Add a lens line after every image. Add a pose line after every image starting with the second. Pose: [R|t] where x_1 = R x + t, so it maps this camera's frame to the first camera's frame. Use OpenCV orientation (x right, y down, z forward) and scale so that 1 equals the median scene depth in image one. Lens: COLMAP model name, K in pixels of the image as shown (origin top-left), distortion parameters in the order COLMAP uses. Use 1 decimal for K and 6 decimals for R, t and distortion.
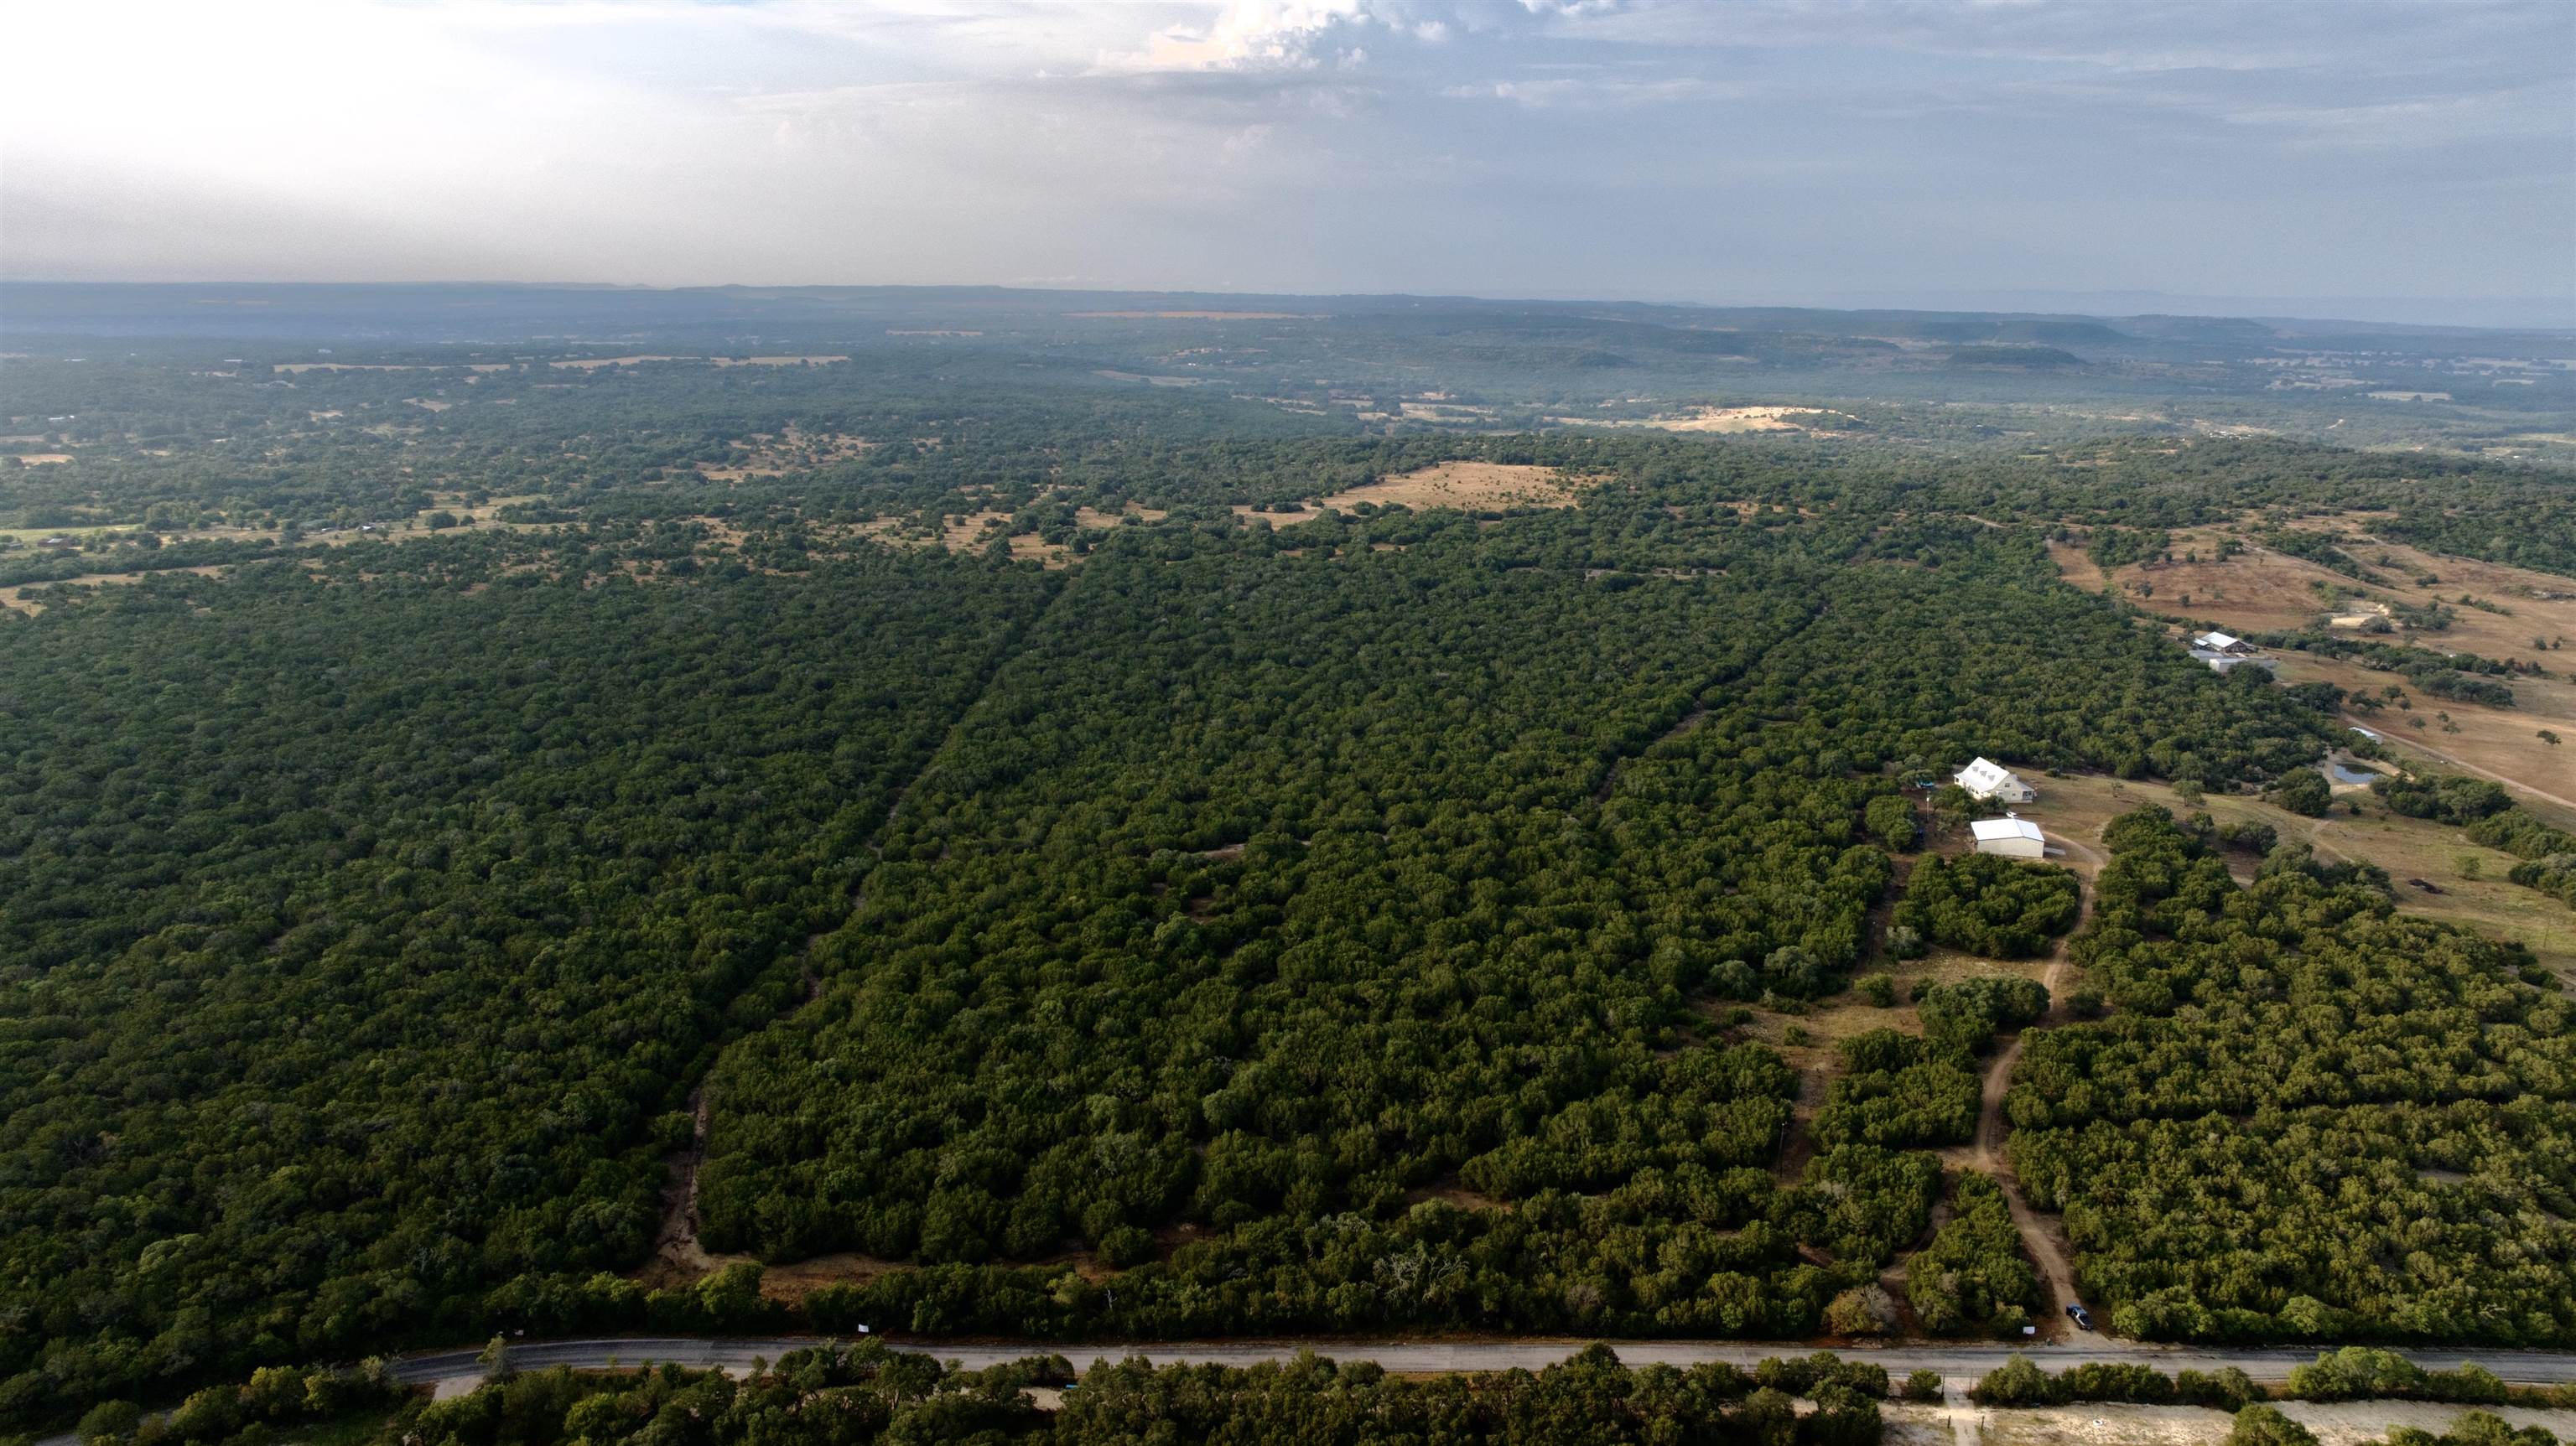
lens RADIAL K [[1813.2, 0, 1291.5], [0, 1813.2, 715.9], [0, 0, 1]] dist [-0.033291, 0.026357]
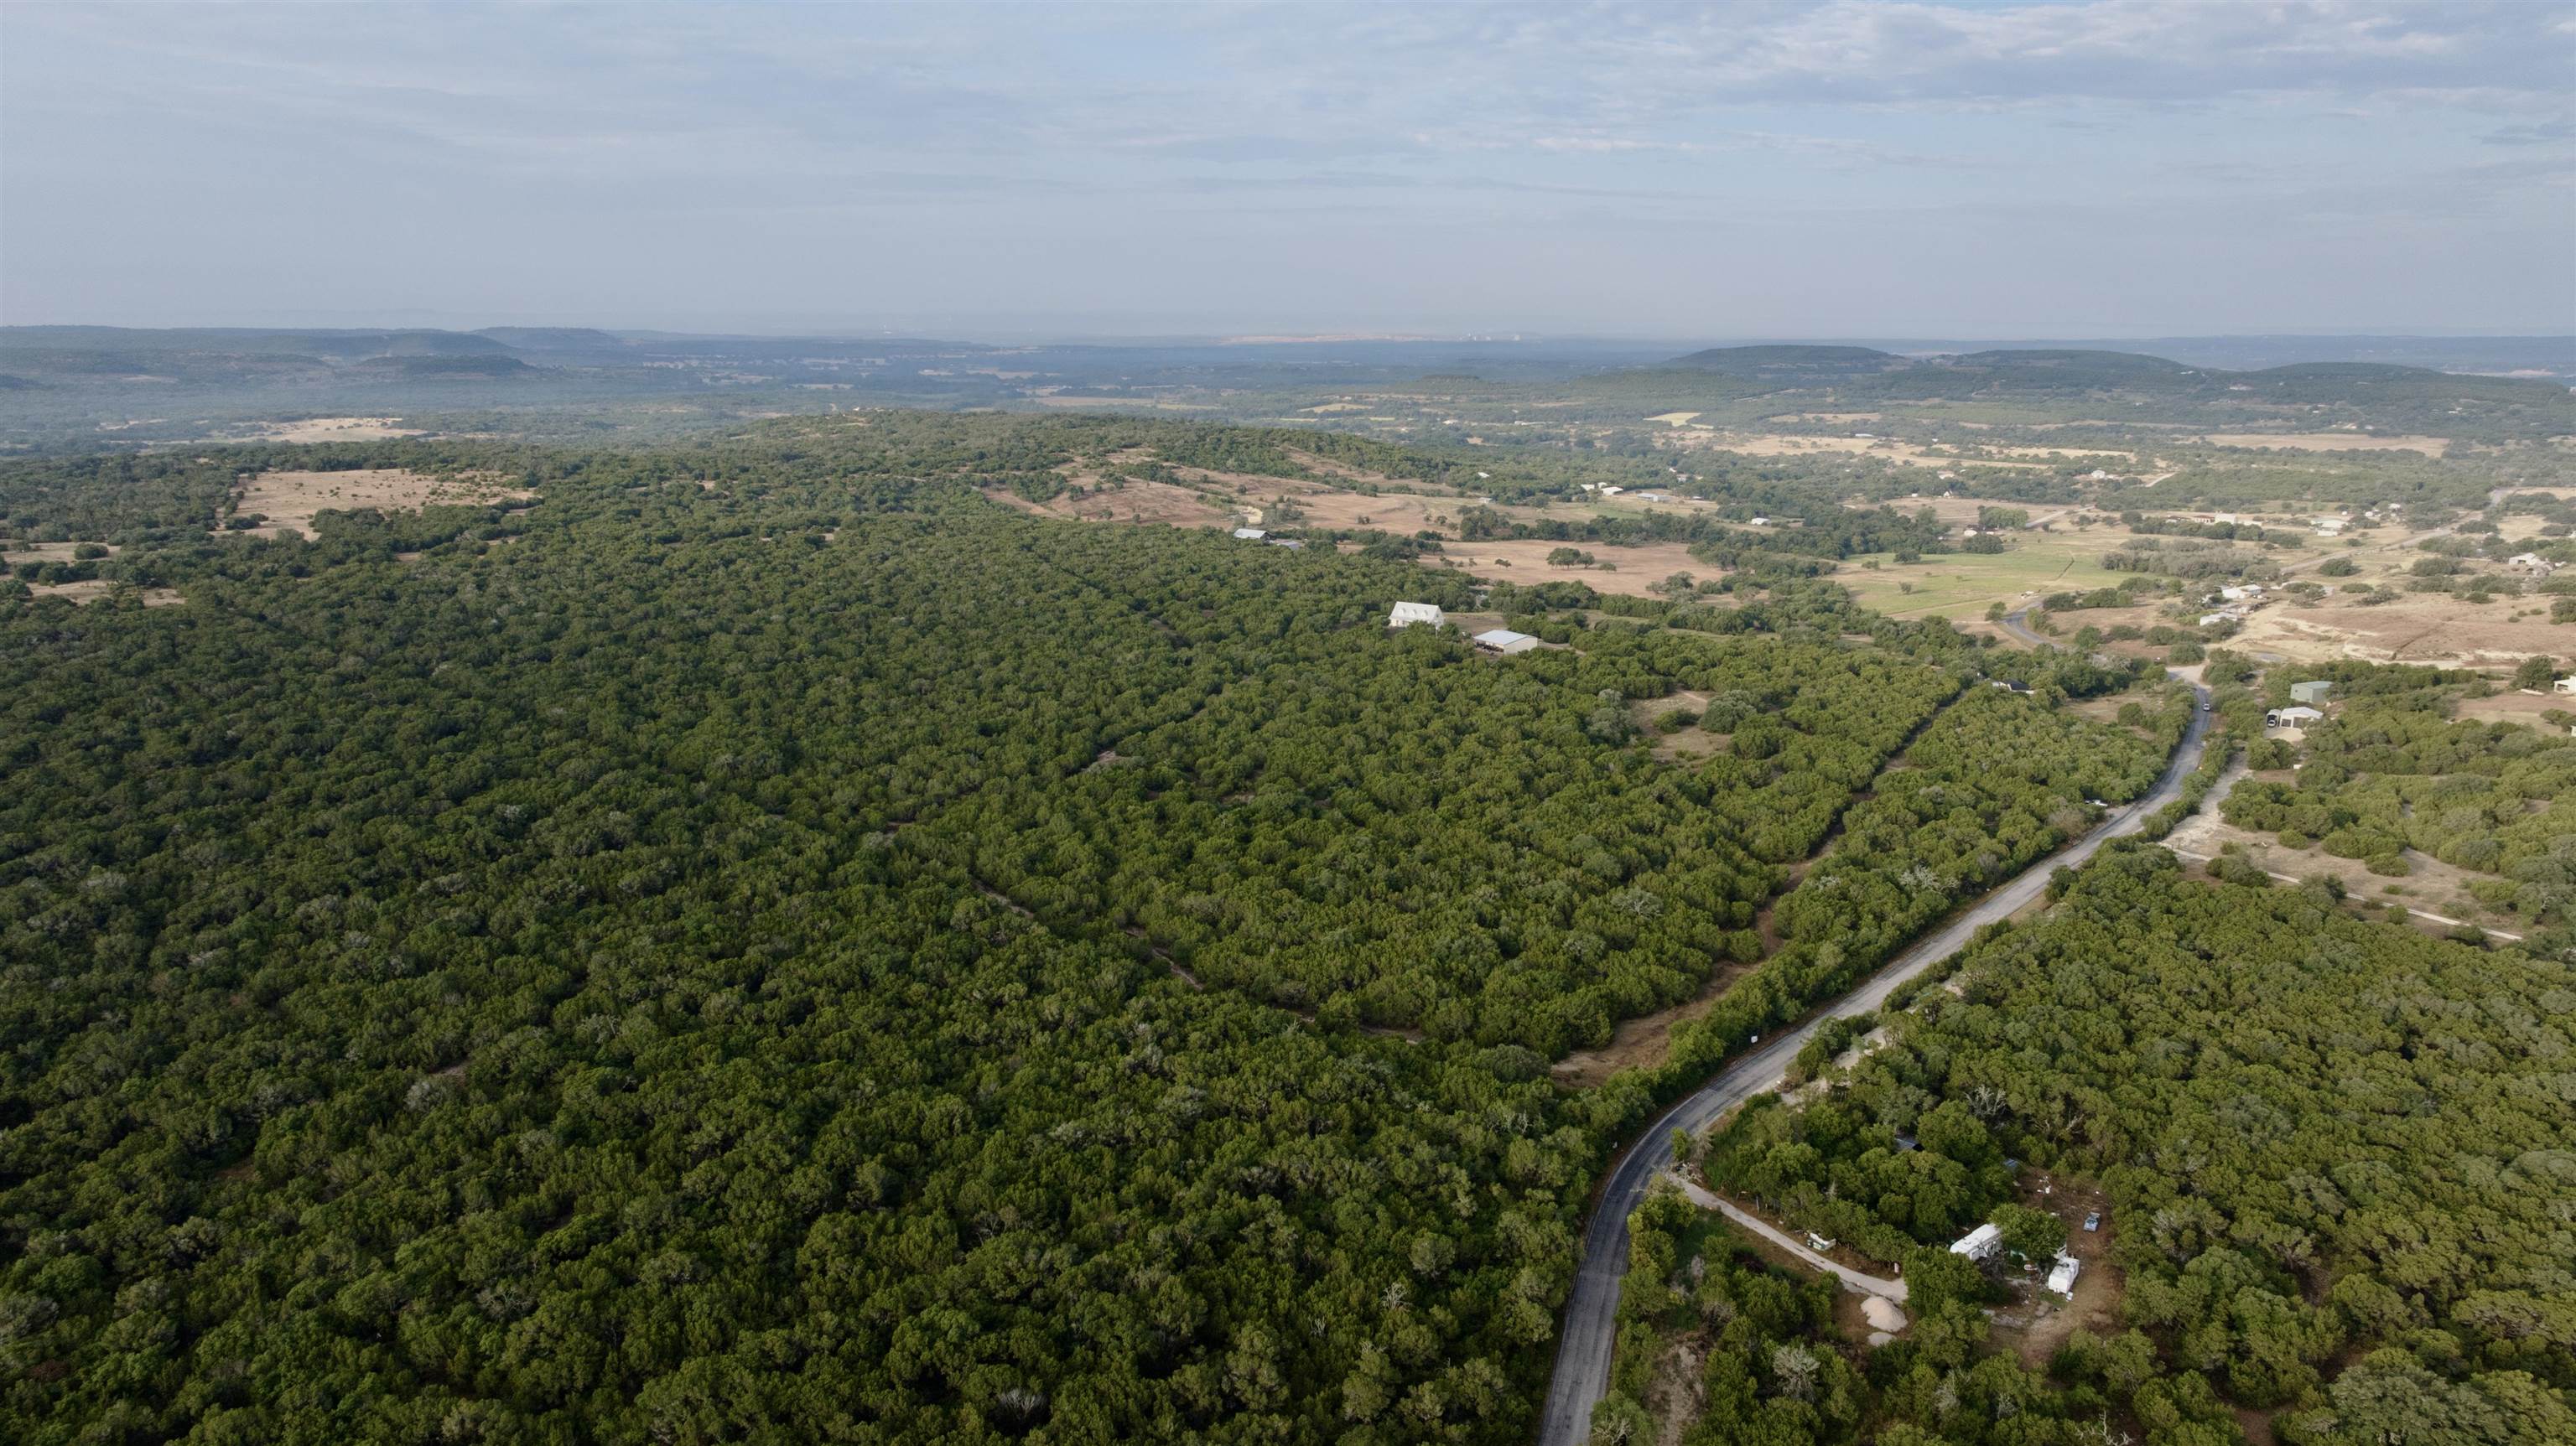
lens RADIAL K [[1813.2, 0, 1297.8], [0, 1813.2, 722.2], [0, 0, 1]] dist [-0.033291, 0.026357]
pose [[0.633684, -0.173468, 0.753893, -1.020015], [0.178816, 0.980988, 0.075418, -0.004515], [-0.752642, 0.087017, 0.652655, 0.347856]]
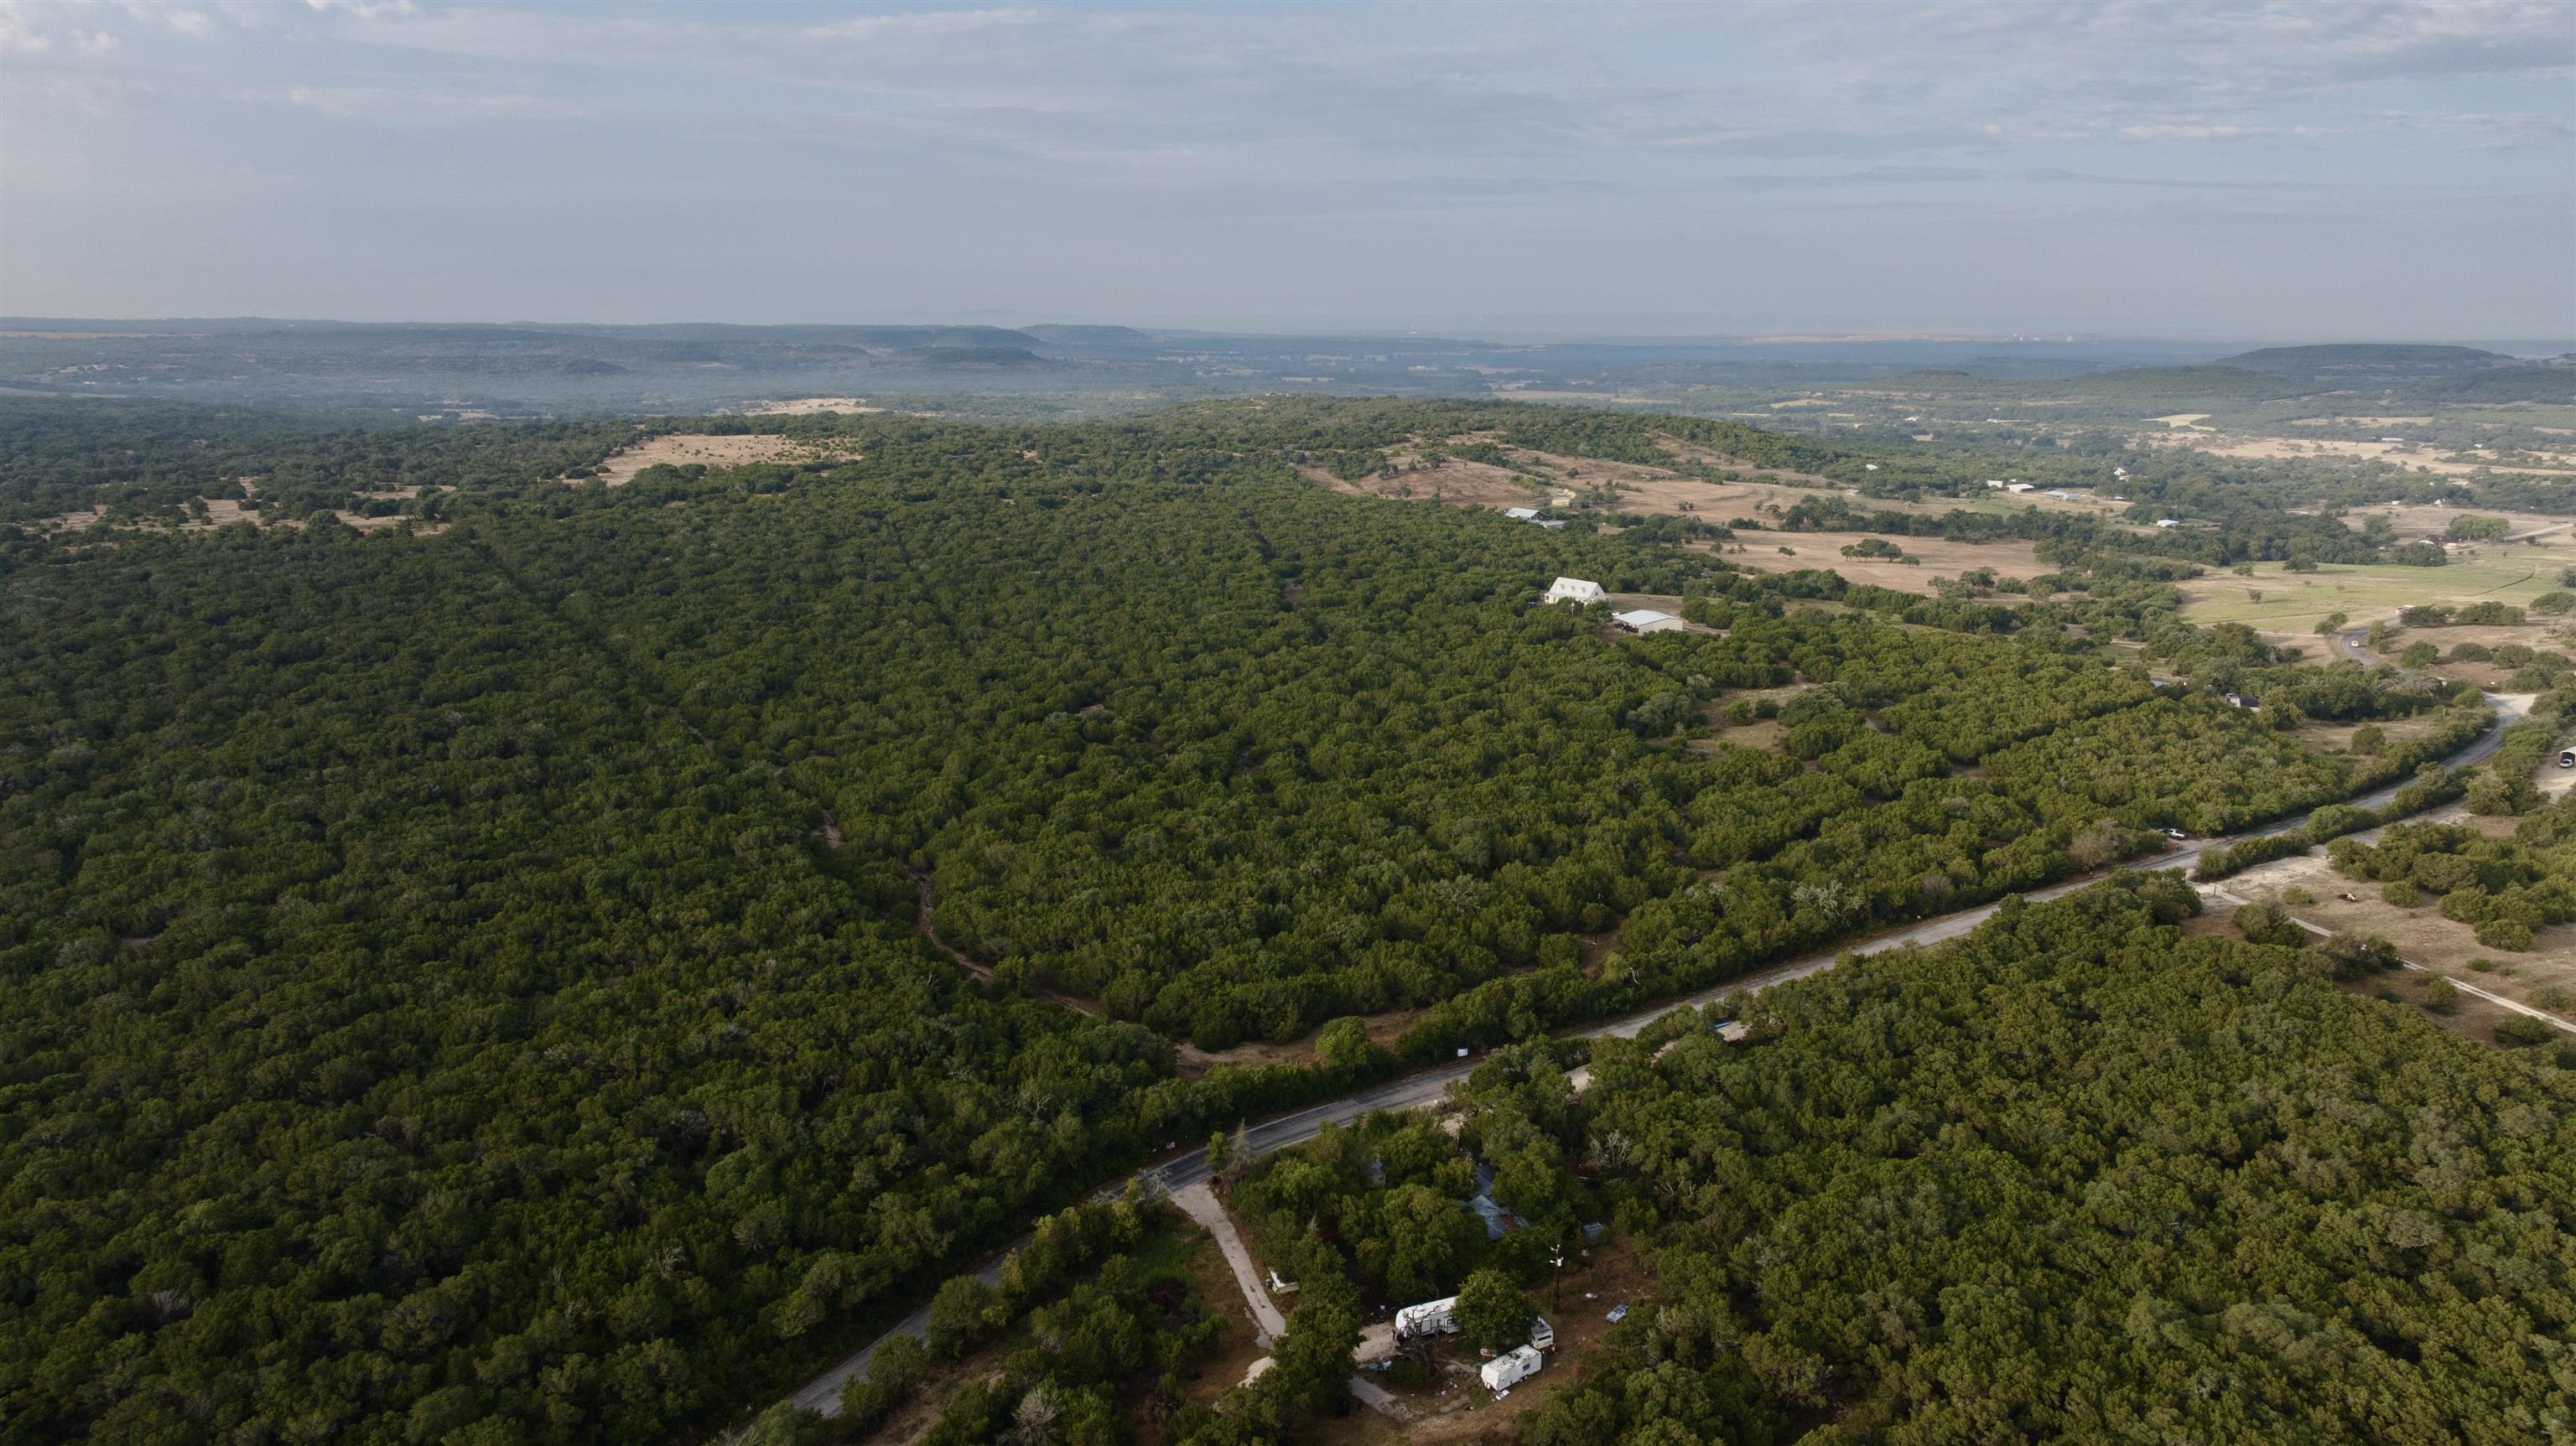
lens RADIAL K [[1813.2, 0, 1299.6], [0, 1813.2, 717.3], [0, 0, 1]] dist [-0.033291, 0.026357]
pose [[0.826576, -0.127056, 0.548296, -0.670443], [0.133775, 0.990619, 0.027883, 0.091222], [-0.546696, 0.050301, 0.835819, 0.158487]]
